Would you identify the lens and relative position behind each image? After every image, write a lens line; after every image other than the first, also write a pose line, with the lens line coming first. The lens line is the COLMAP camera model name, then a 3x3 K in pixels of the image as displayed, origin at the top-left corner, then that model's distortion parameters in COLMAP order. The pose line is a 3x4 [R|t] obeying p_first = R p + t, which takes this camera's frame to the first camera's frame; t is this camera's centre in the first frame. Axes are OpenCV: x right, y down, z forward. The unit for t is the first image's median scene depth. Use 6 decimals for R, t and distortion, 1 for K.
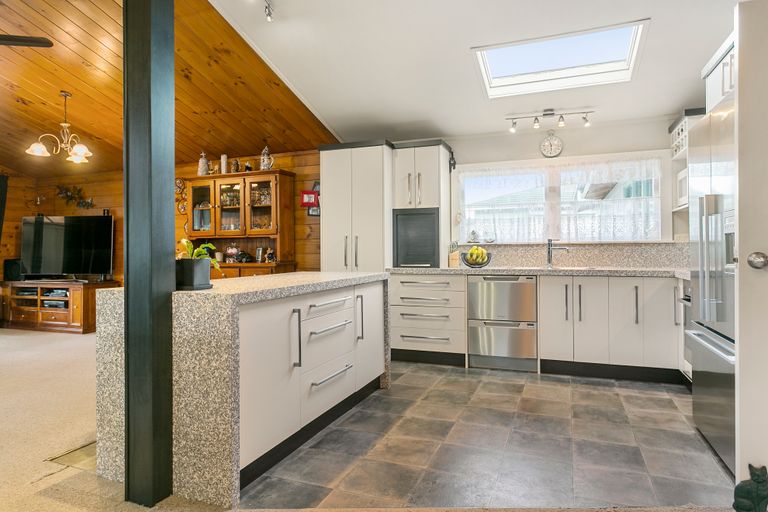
lens RADIAL K [[473.9, 0, 382.0], [0, 473.9, 255.3], [0, 0, 1]] dist [-0.005950, -0.003194]
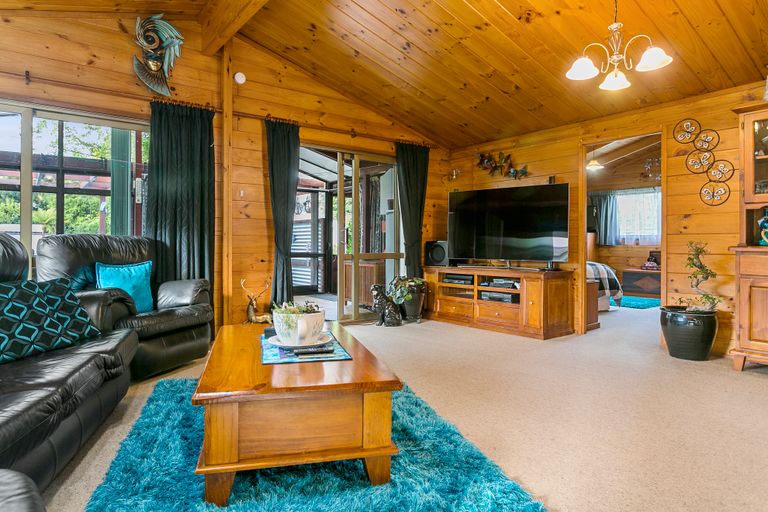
lens RADIAL K [[473.9, 0, 385.2], [0, 473.9, 248.8], [0, 0, 1]] dist [-0.005950, -0.003194]
pose [[0.858118, 0.012779, -0.513293, -0.438394], [-0.008788, 0.999909, 0.010203, 0.015203], [0.513377, -0.004244, 0.858153, 0.210196]]
